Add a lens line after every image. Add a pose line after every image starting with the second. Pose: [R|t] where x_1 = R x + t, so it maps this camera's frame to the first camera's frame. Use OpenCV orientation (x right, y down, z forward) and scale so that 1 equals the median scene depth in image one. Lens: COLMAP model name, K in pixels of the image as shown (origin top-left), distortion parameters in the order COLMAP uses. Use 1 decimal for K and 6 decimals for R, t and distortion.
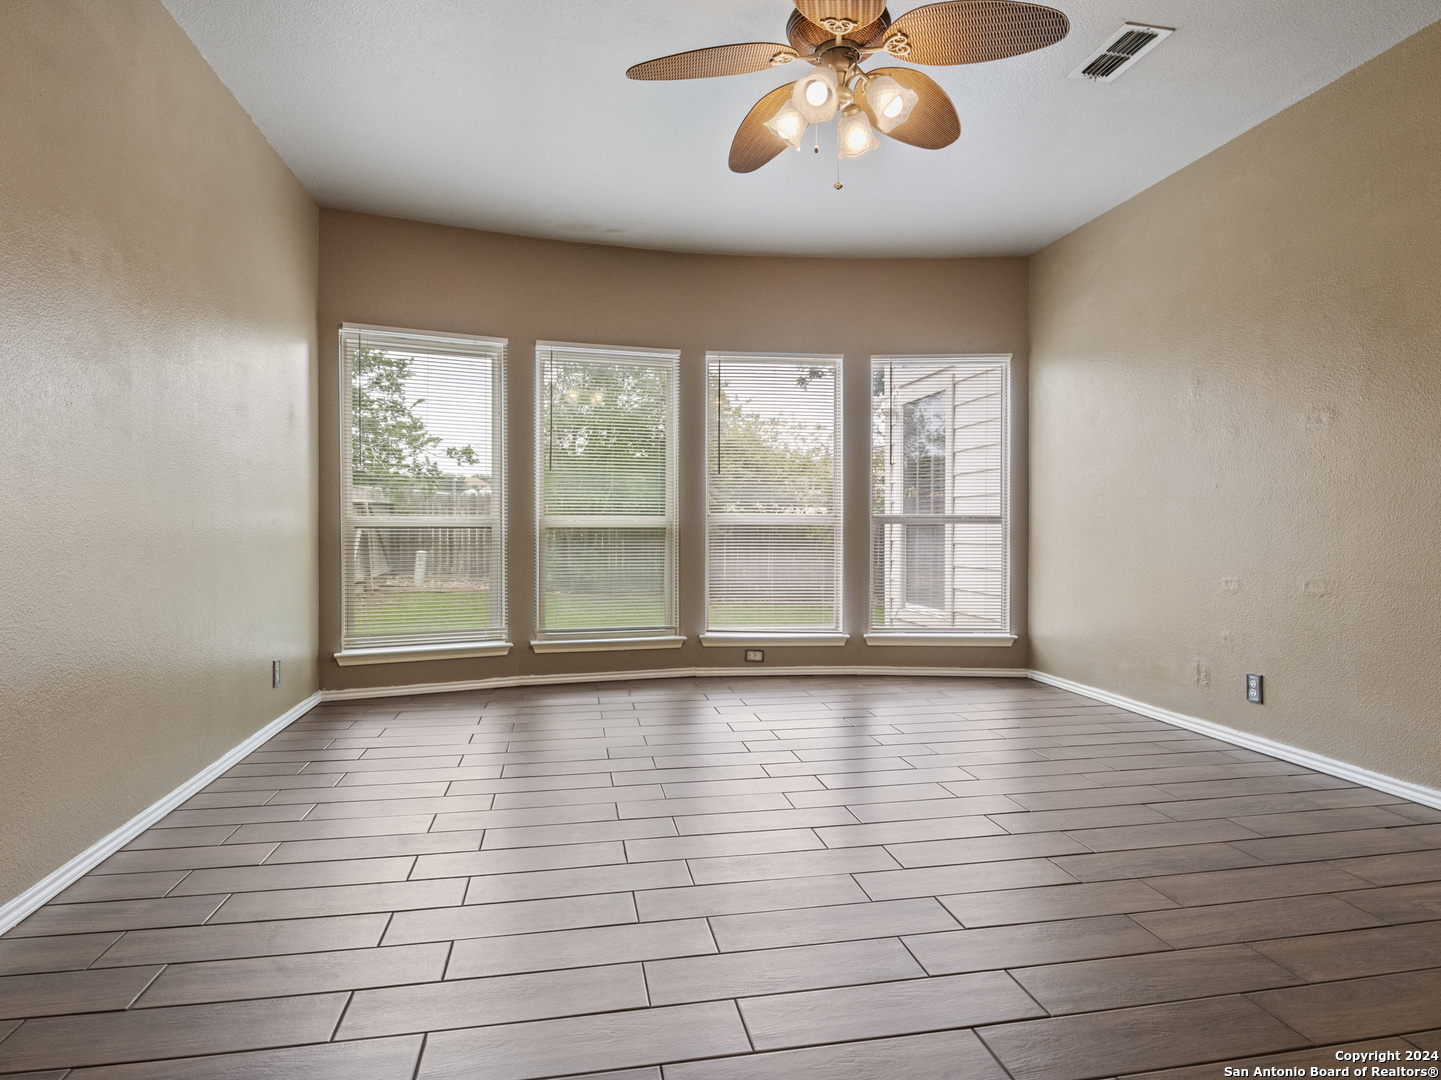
lens RADIAL K [[819.0, 0, 728.2], [0, 819.0, 535.4], [0, 0, 1]] dist [-0.008547, 0.000310]
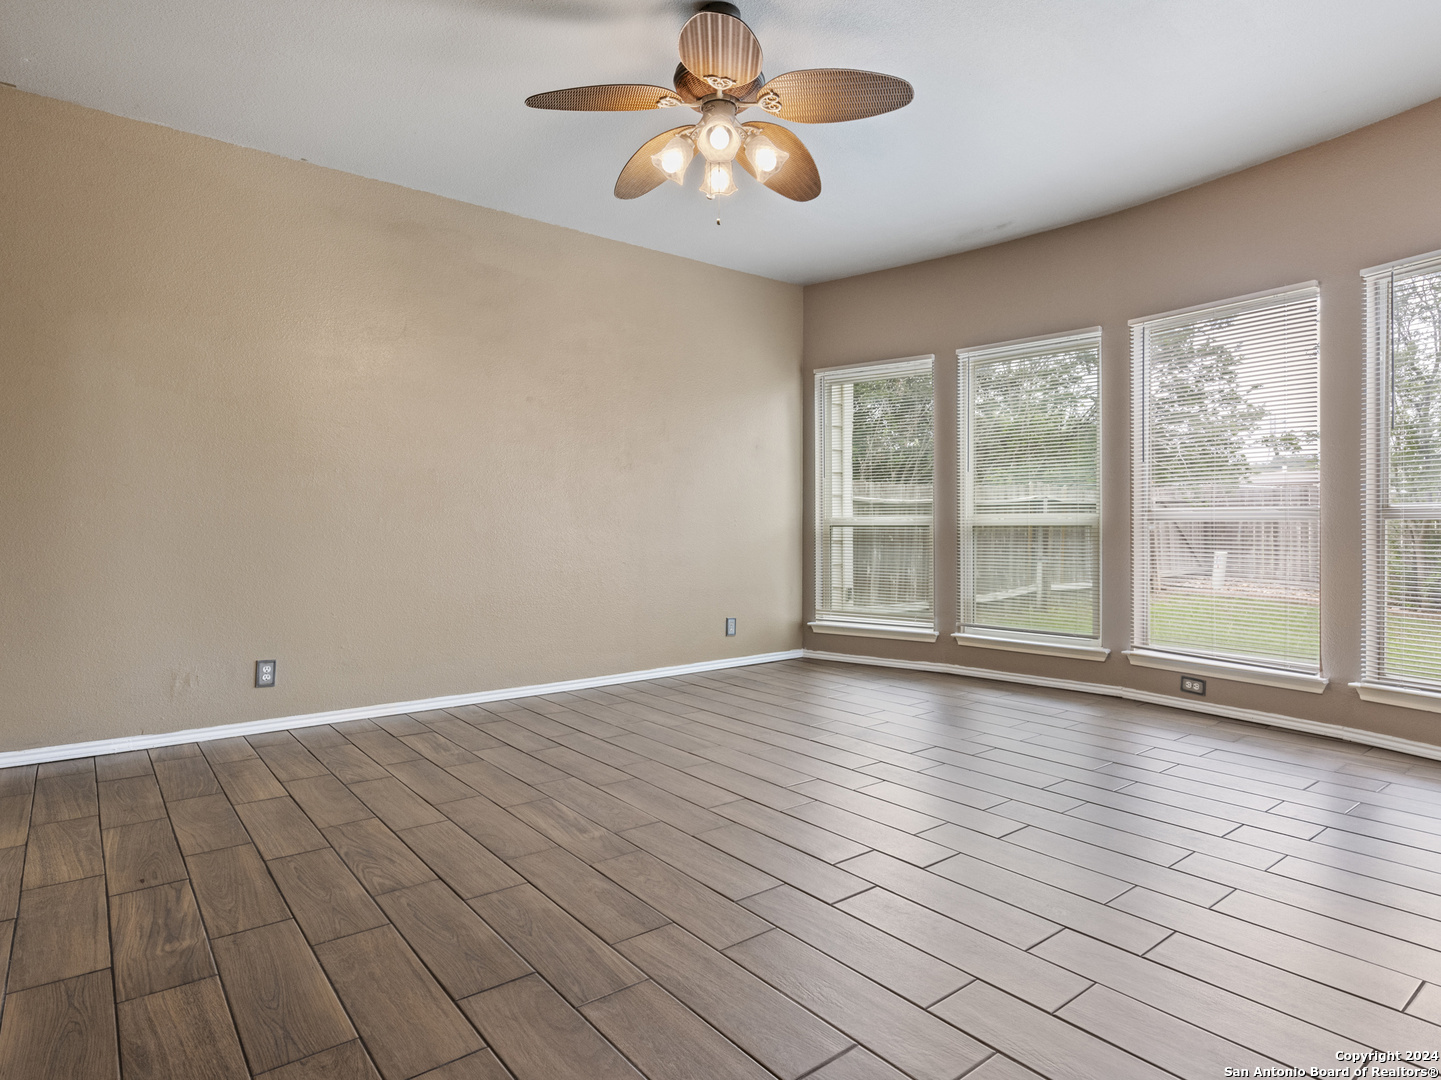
lens RADIAL K [[819.0, 0, 726.7], [0, 819.0, 536.6], [0, 0, 1]] dist [-0.008547, 0.000310]
pose [[0.445515, 0.006119, -0.895254, 0.550888], [-0.004219, 0.999980, 0.004736, 0.000430], [0.895265, 0.001667, 0.445532, 0.248221]]
